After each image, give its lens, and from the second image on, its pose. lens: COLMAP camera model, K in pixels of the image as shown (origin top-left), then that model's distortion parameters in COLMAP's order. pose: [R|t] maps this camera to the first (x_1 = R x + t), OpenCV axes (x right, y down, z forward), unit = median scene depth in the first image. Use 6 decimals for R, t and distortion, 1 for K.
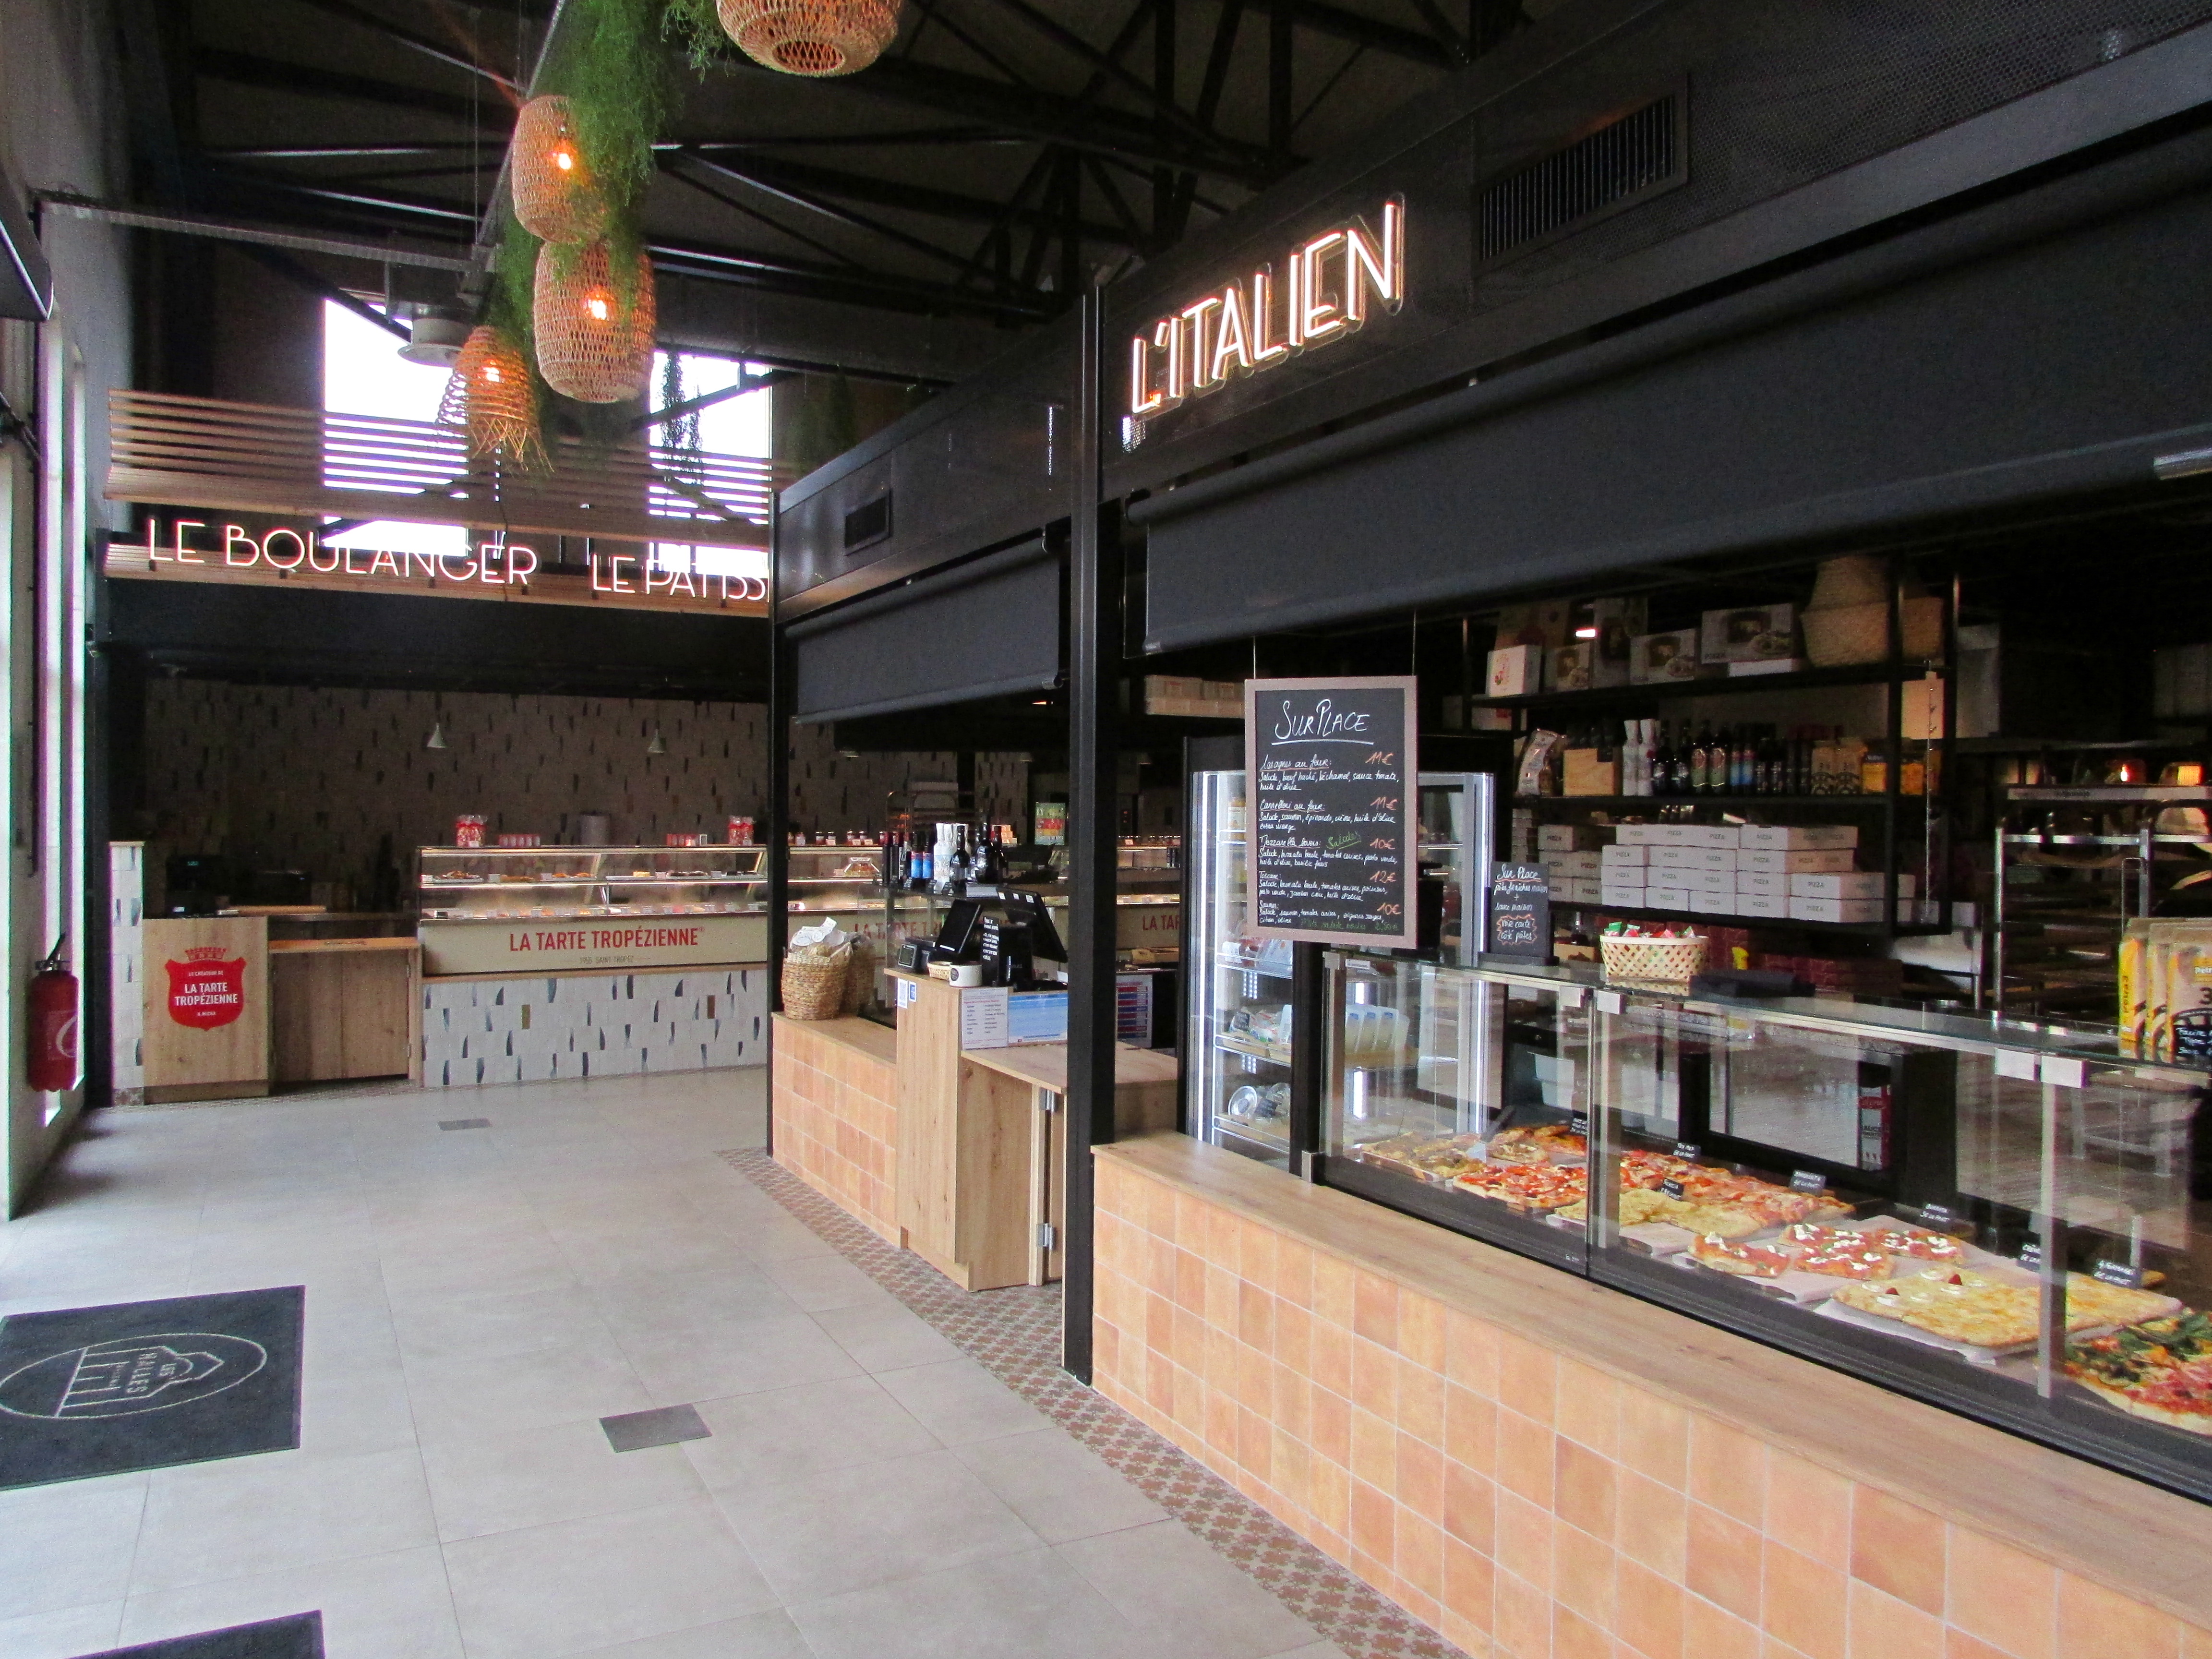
lens RADIAL K [[1582.4, 0, 1106.0], [0, 1582.4, 829.5], [0, 0, 1]] dist [-0.046140, 0.035088]
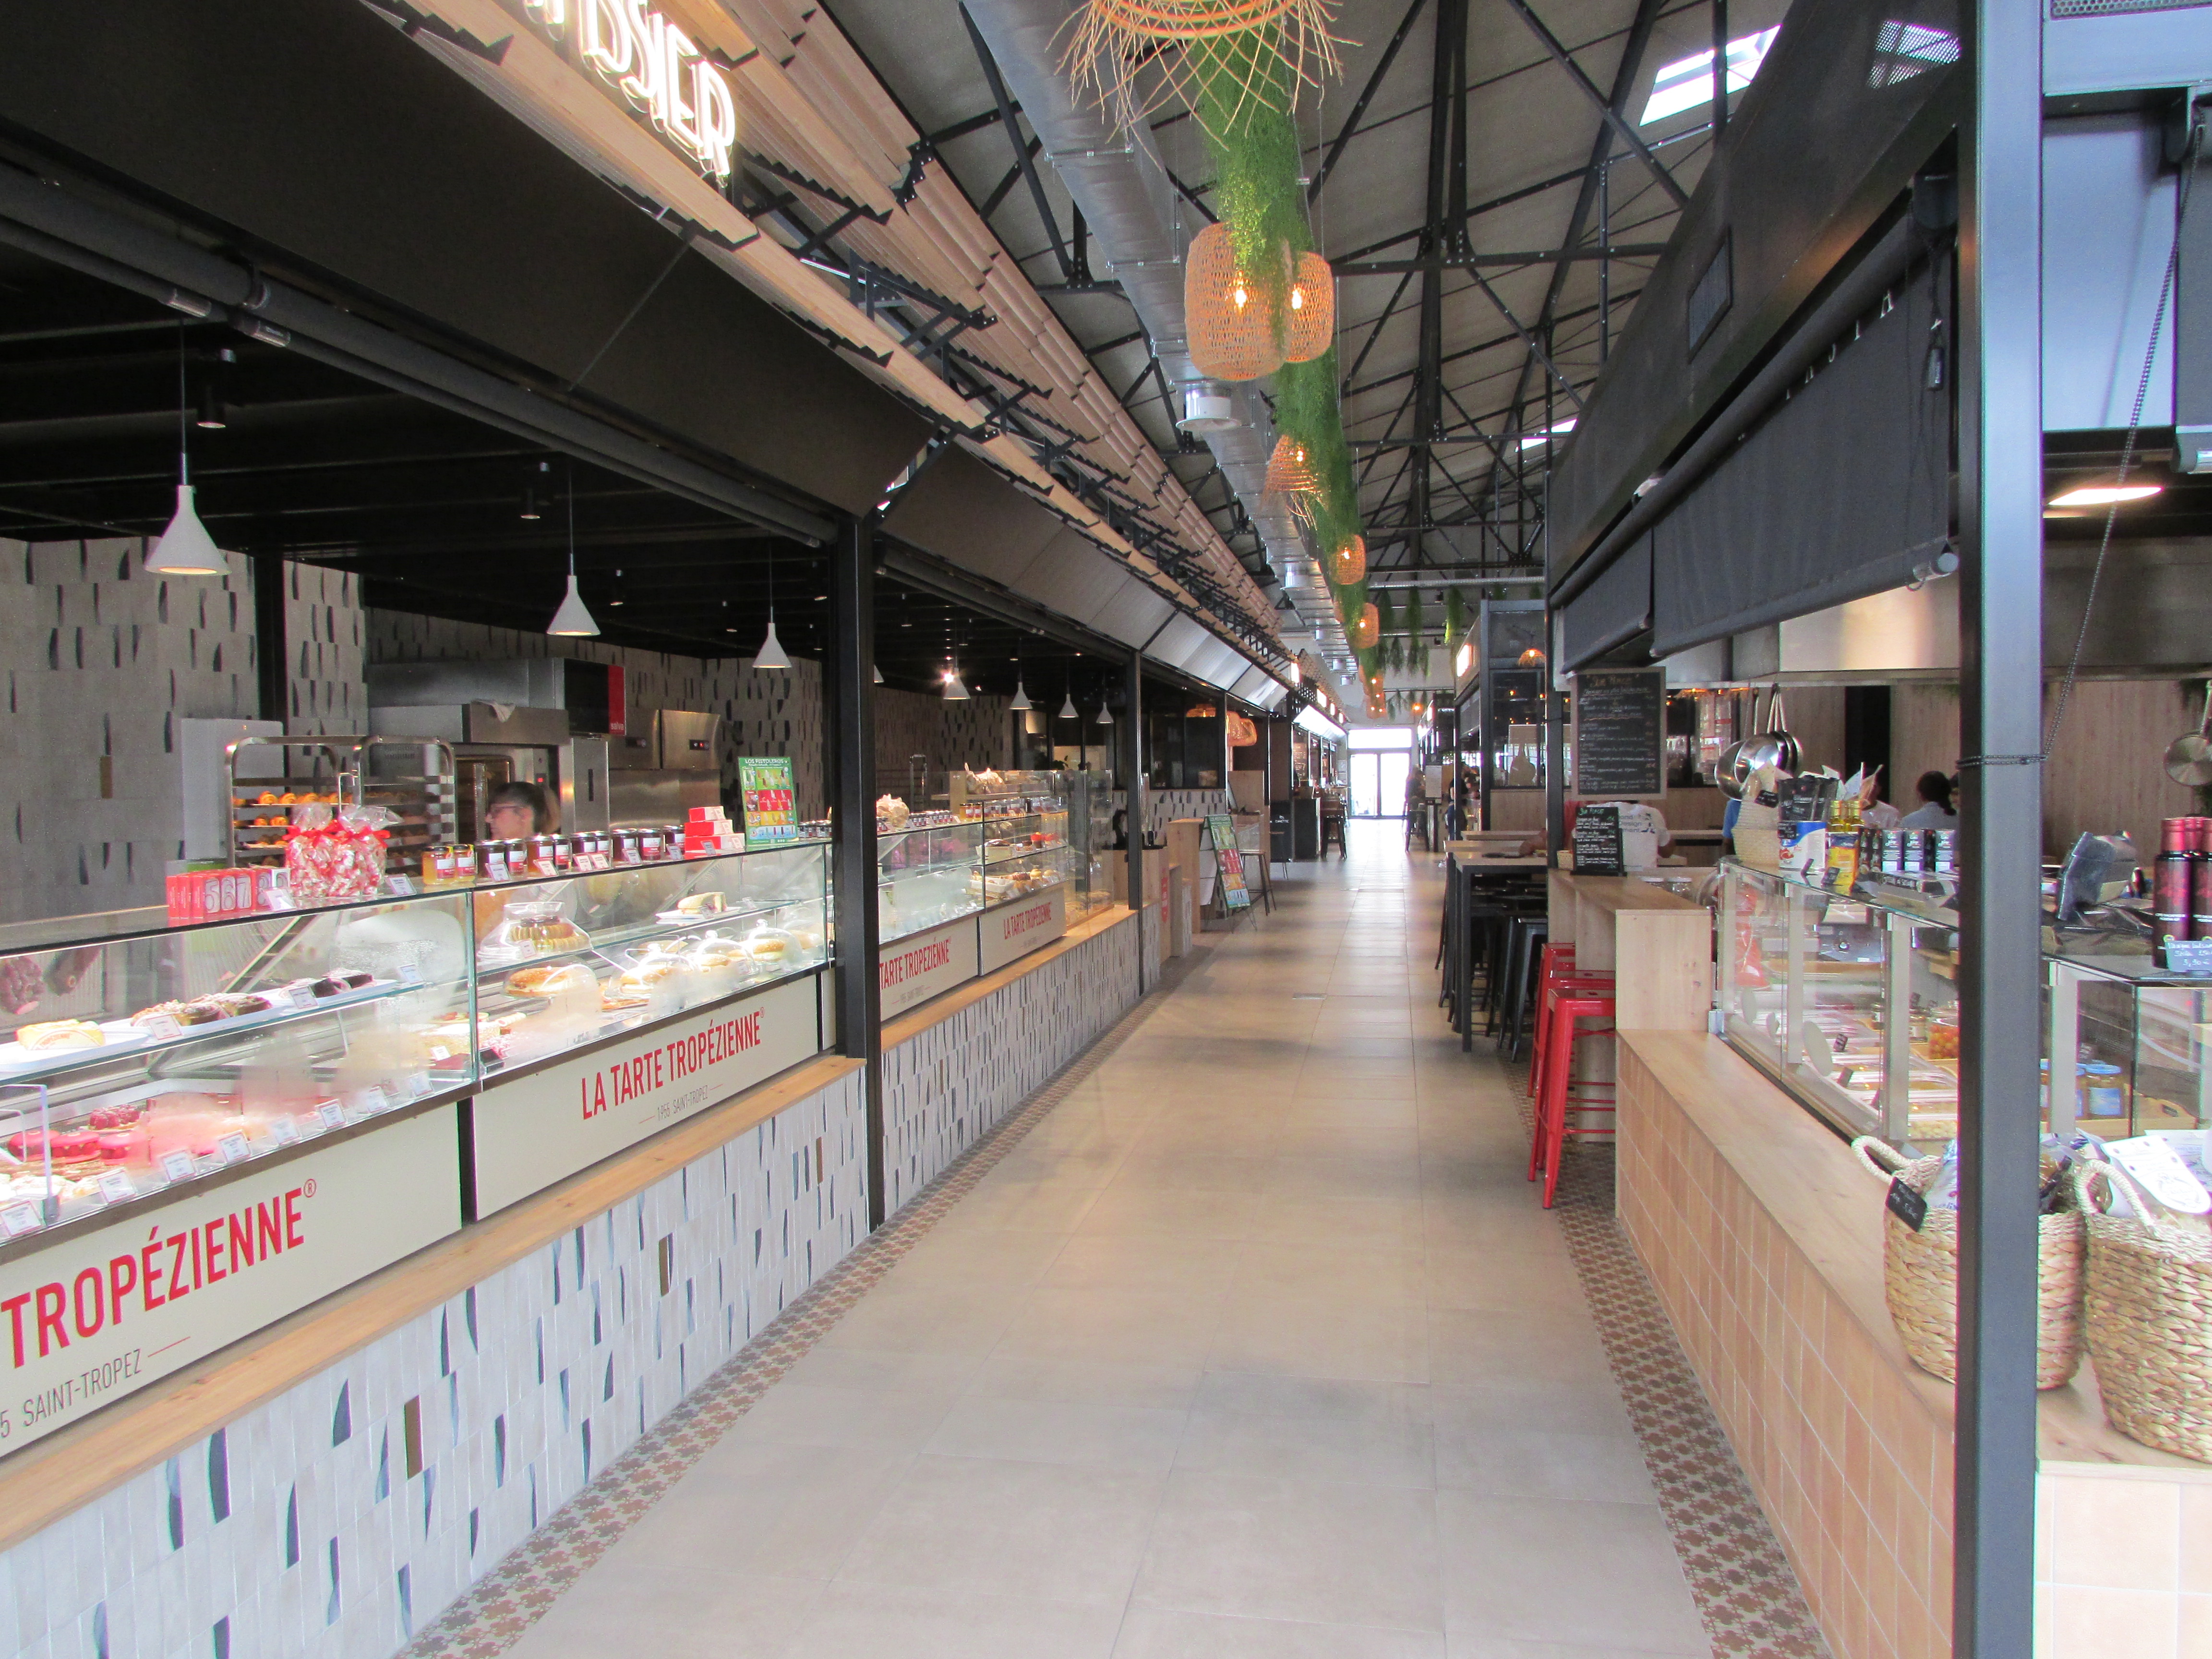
lens RADIAL K [[1582.4, 0, 1106.0], [0, 1582.4, 829.5], [0, 0, 1]] dist [-0.046140, 0.035088]
pose [[0.616196, -0.043000, 0.786418, -0.400682], [0.028713, 0.999071, 0.032129, -0.010108], [-0.787069, 0.002783, 0.616858, 0.710441]]
